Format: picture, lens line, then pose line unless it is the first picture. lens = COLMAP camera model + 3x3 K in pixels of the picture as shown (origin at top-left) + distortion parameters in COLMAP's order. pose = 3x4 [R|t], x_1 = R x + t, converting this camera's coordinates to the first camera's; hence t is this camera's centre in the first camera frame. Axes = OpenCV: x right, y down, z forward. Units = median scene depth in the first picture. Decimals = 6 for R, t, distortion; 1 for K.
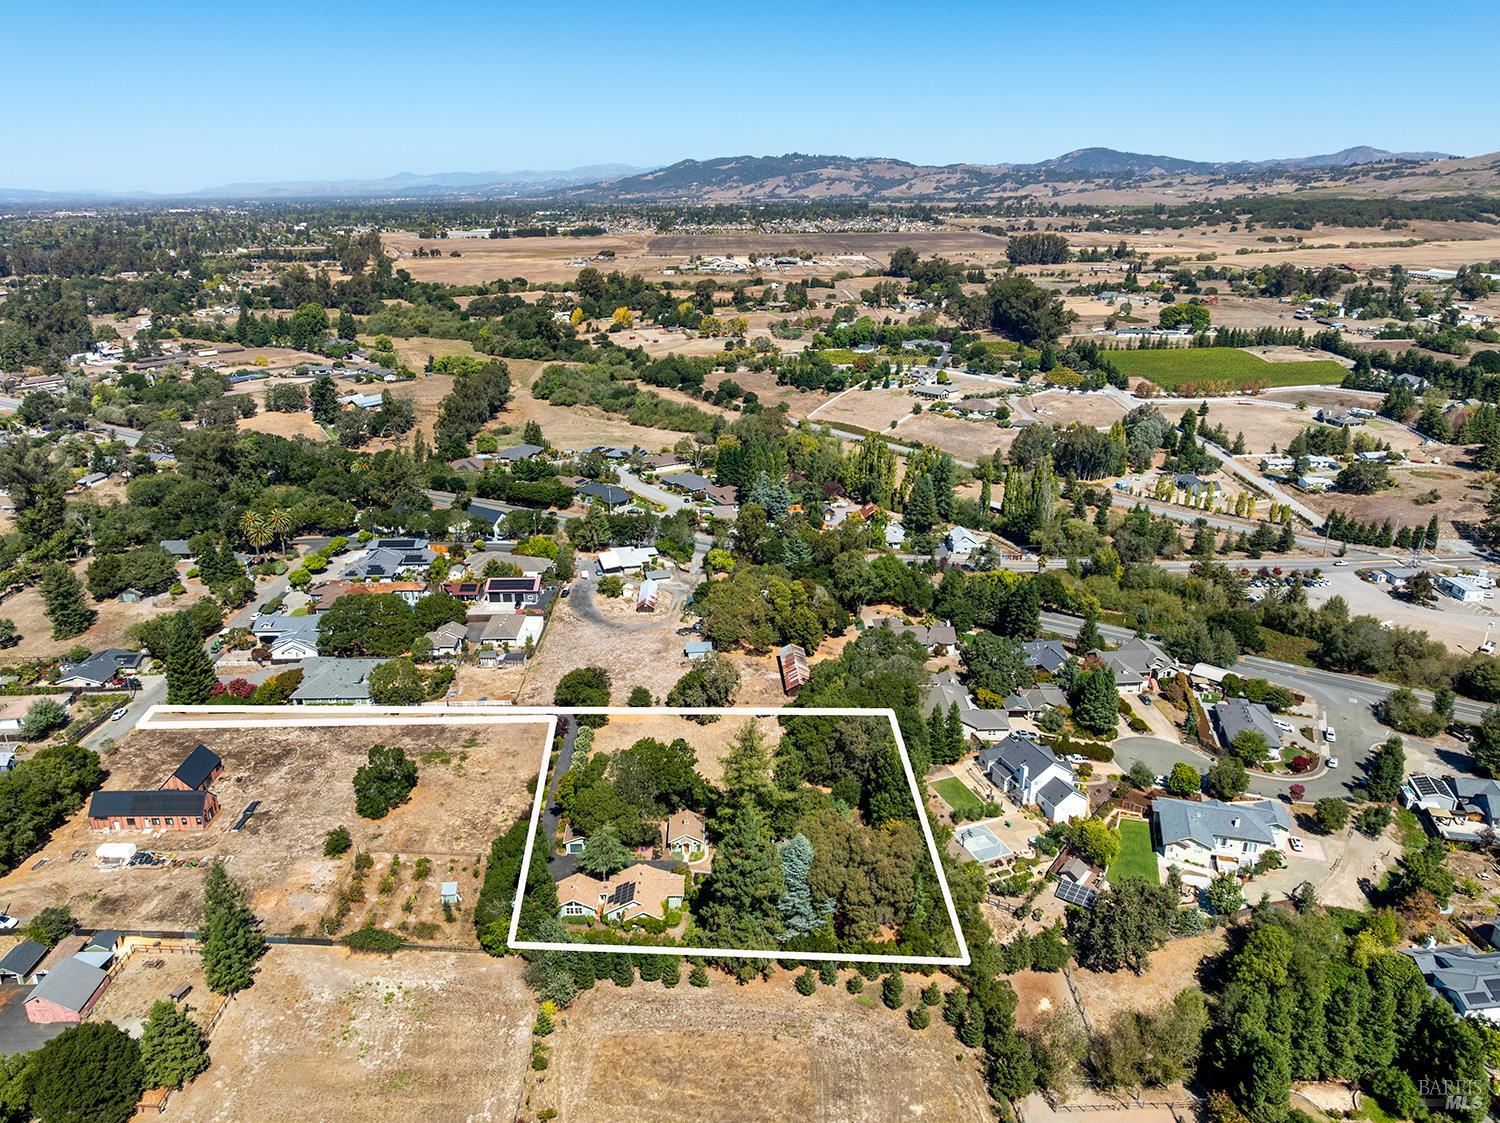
lens RADIAL K [[1067.7, 0, 752.5], [0, 1067.7, 558.8], [0, 0, 1]] dist [-0.039369, 0.003979]
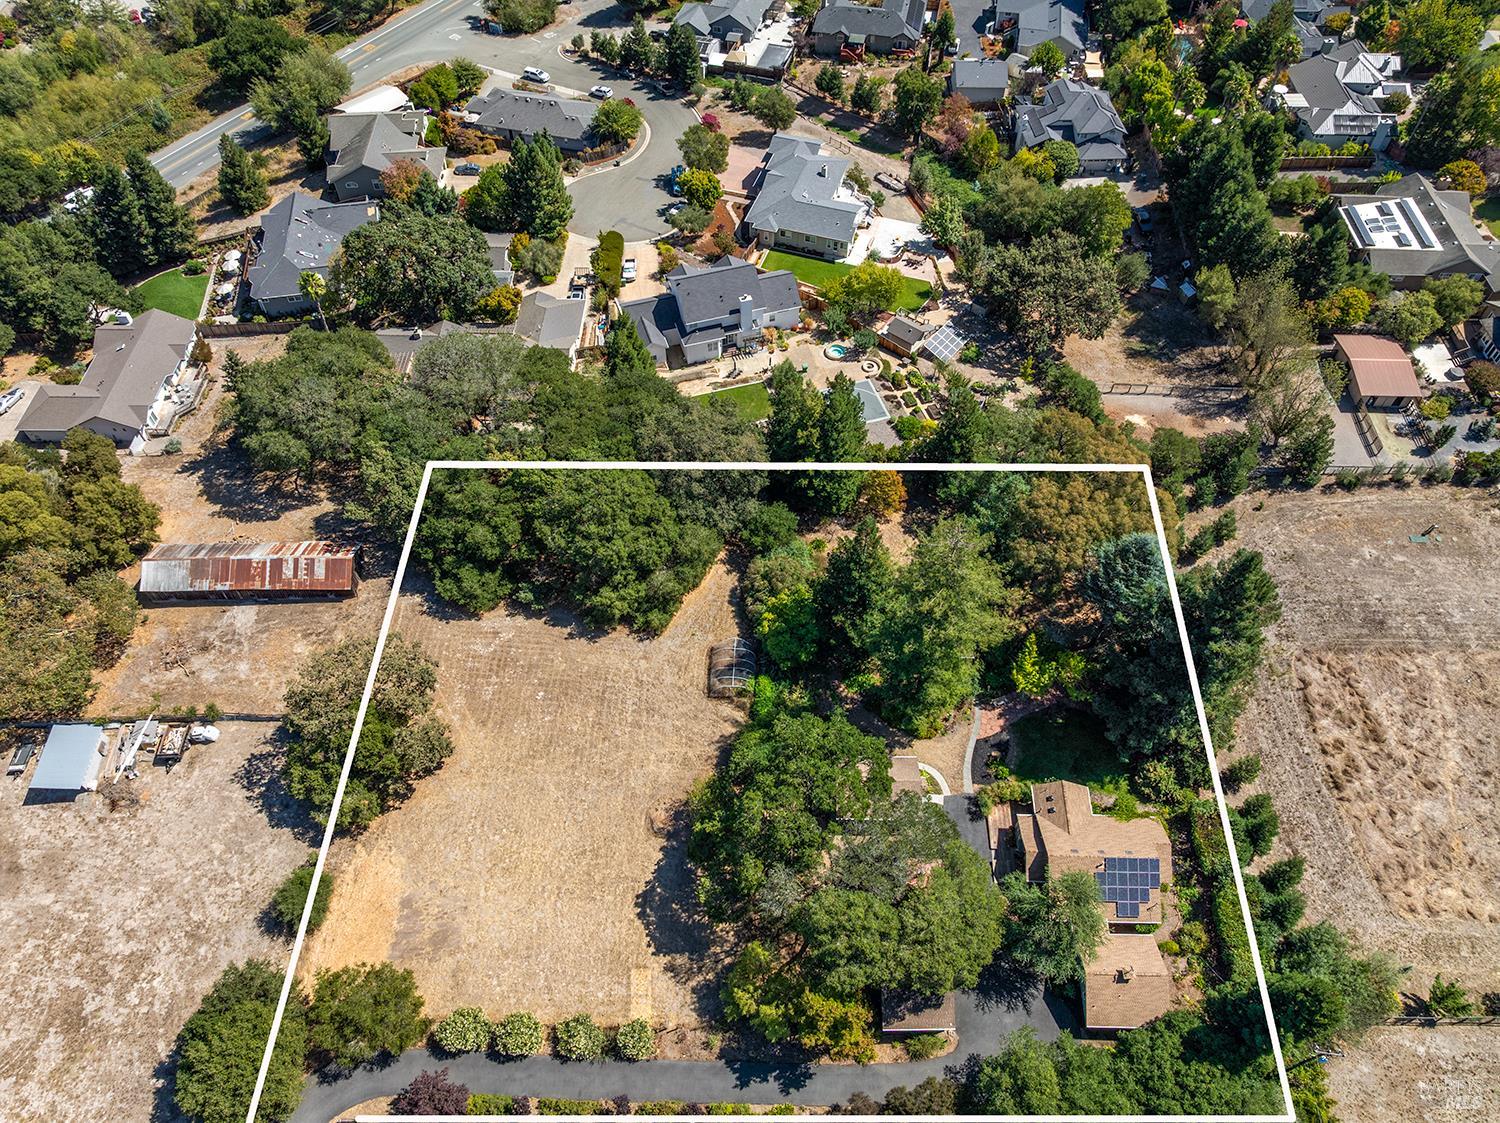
lens RADIAL K [[1067.7, 0, 752.9], [0, 1067.7, 561.2], [0, 0, 1]] dist [-0.039369, 0.003979]
pose [[0.038893, -0.797231, 0.602420, -0.313516], [0.330158, 0.579270, 0.745280, -0.231920], [-0.943124, 0.169907, 0.285742, 0.974995]]
